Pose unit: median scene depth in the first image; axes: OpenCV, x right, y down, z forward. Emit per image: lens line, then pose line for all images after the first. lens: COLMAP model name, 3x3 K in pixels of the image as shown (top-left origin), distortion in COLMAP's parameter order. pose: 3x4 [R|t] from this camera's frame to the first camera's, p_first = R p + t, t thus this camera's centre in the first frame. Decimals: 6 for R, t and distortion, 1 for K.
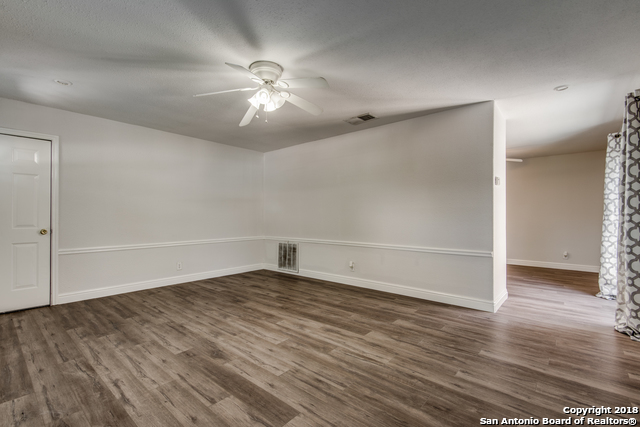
lens RADIAL K [[290.1, 0, 305.3], [0, 290.1, 213.9], [0, 0, 1]] dist [0.021120, -0.009048]
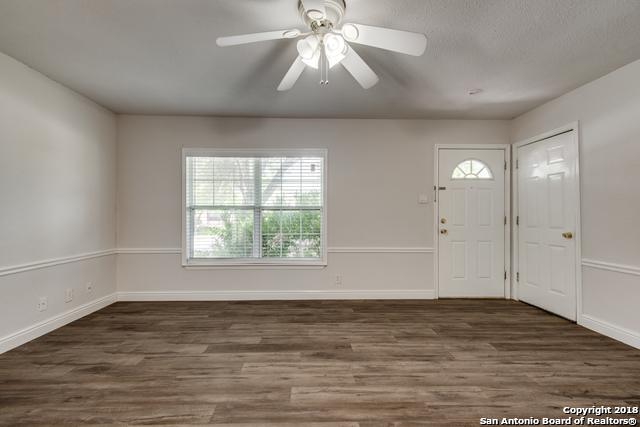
lens RADIAL K [[290.1, 0, 315.0], [0, 290.1, 212.7], [0, 0, 1]] dist [0.021120, -0.009048]
pose [[-0.717812, -0.007770, -0.696194, 0.369570], [0.002590, 0.999901, -0.013830, 0.004546], [0.696232, -0.011730, -0.717721, 1.510651]]
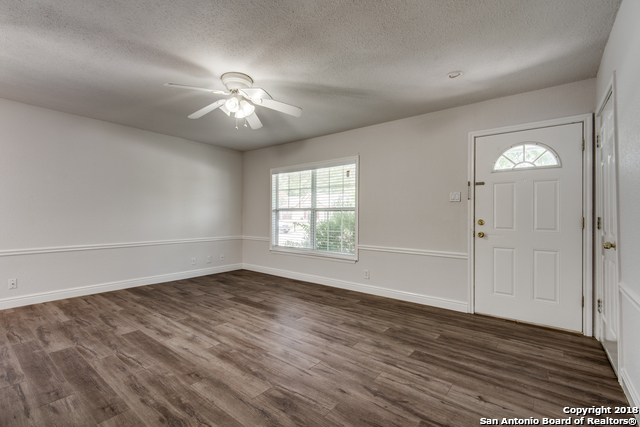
lens RADIAL K [[290.1, 0, 313.9], [0, 290.1, 213.6], [0, 0, 1]] dist [0.021120, -0.009048]
pose [[-0.998075, -0.006887, -0.061628, -0.360844], [-0.005952, 0.999865, -0.015346, 0.014190], [0.061725, -0.014949, -0.997981, 2.117020]]
